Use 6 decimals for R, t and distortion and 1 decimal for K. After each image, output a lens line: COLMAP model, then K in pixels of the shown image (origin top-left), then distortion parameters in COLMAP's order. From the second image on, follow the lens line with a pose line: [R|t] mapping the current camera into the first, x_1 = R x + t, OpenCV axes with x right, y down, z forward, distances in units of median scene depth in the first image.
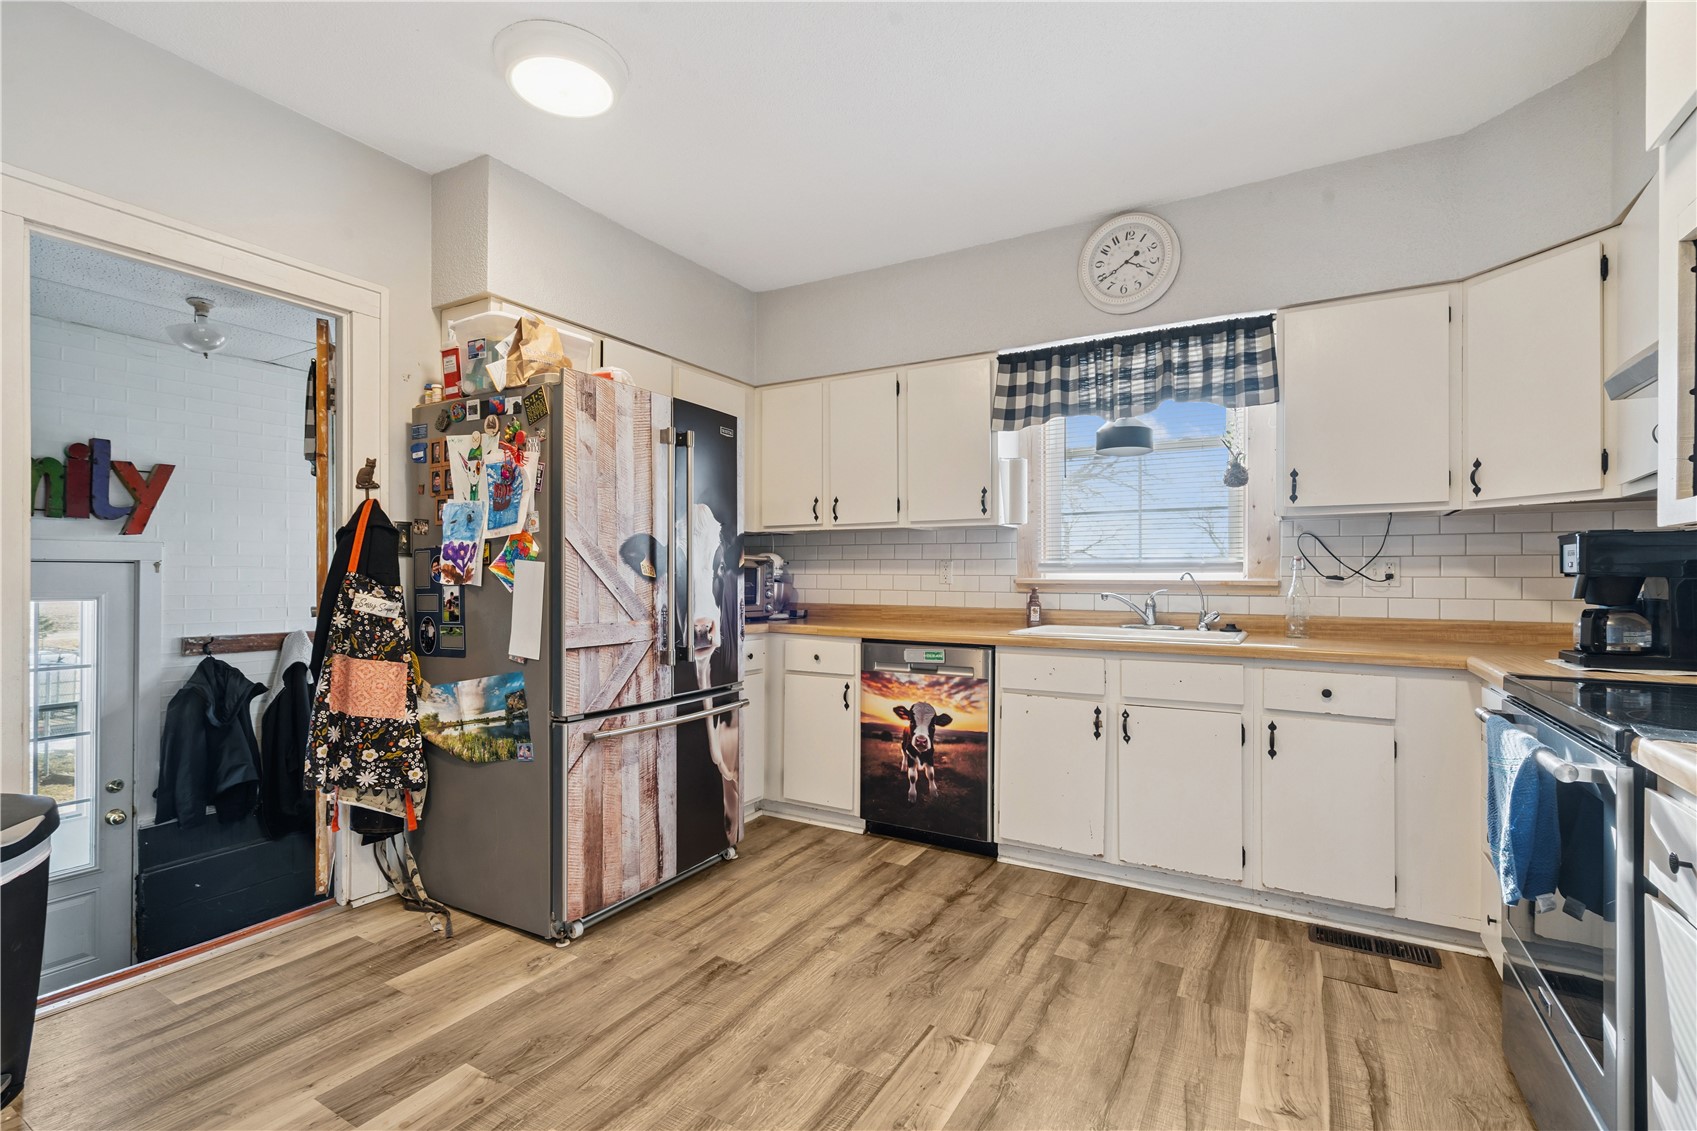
lens RADIAL K [[770.8, 0, 853.0], [0, 770.8, 576.5], [0, 0, 1]] dist [-0.003774, 0.001739]
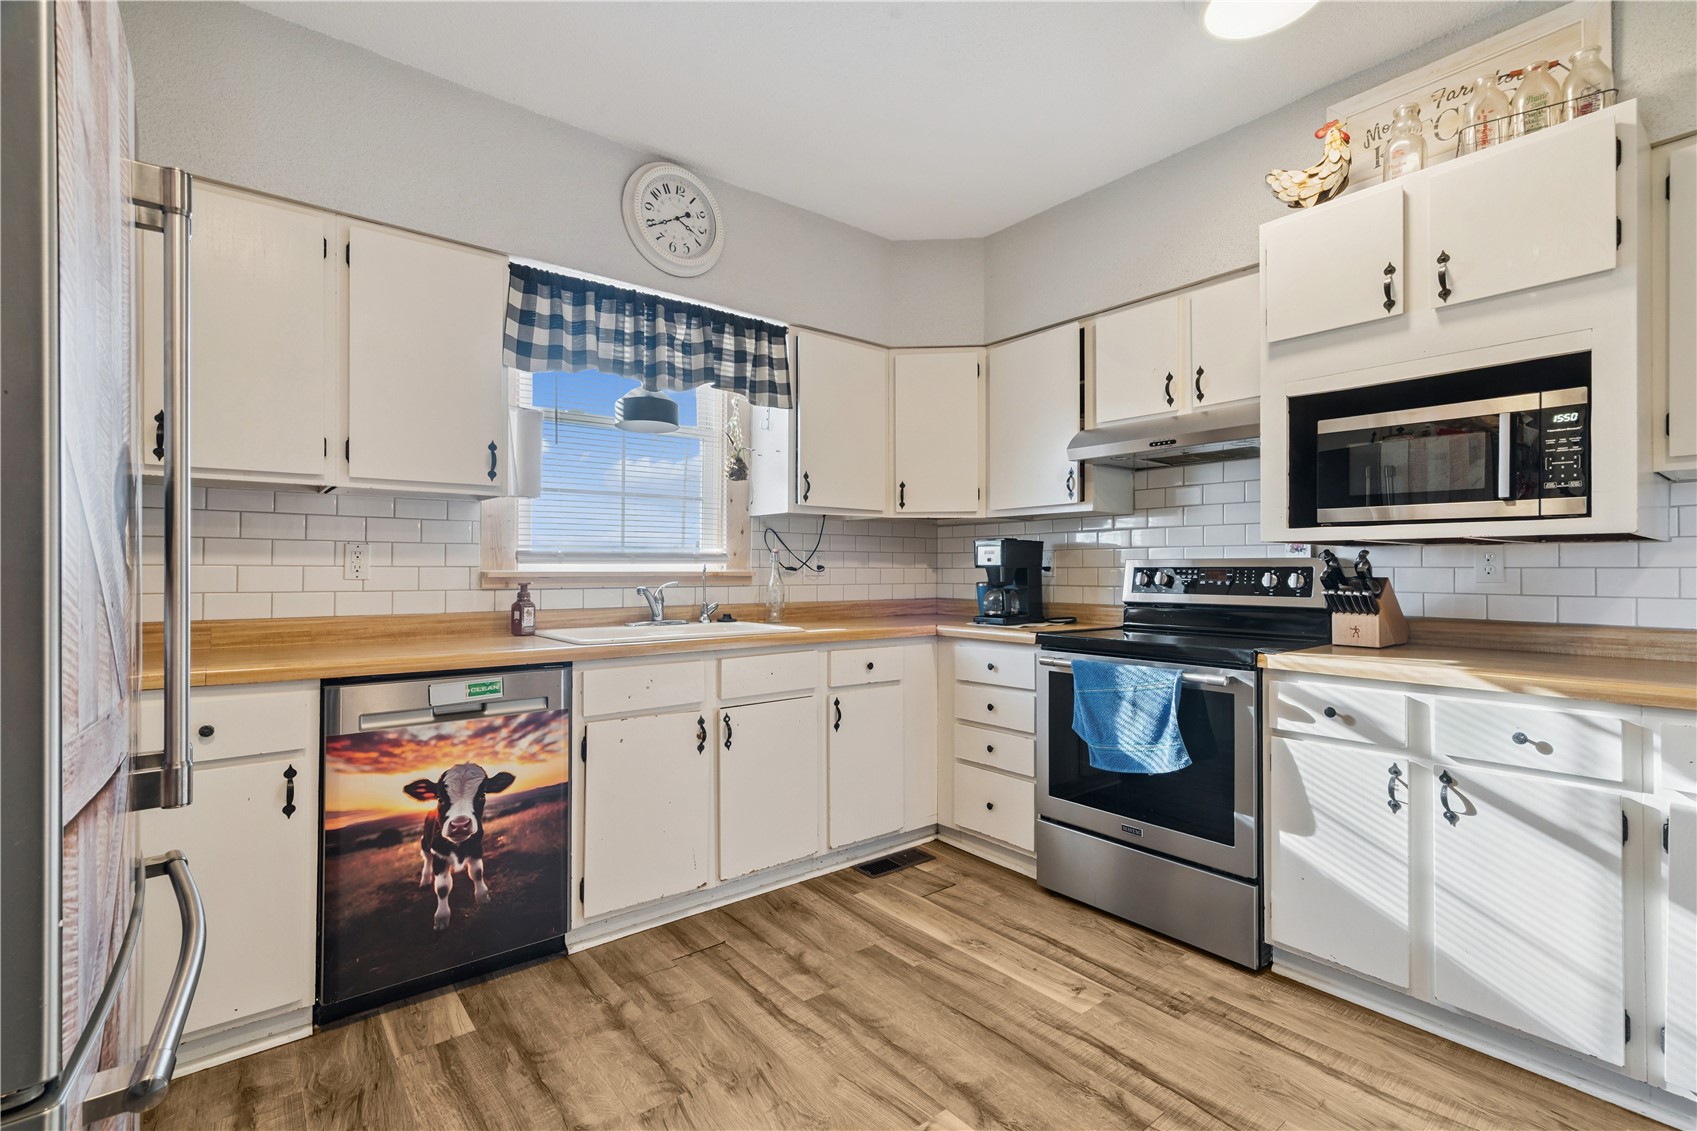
lens RADIAL K [[770.8, 0, 854.5], [0, 770.8, 561.3], [0, 0, 1]] dist [-0.003774, 0.001739]
pose [[0.348345, 0.007051, 0.937340, -0.413813], [0.001132, 0.999968, -0.007943, 0.000089], [-0.937366, 0.003828, 0.348326, 0.492031]]
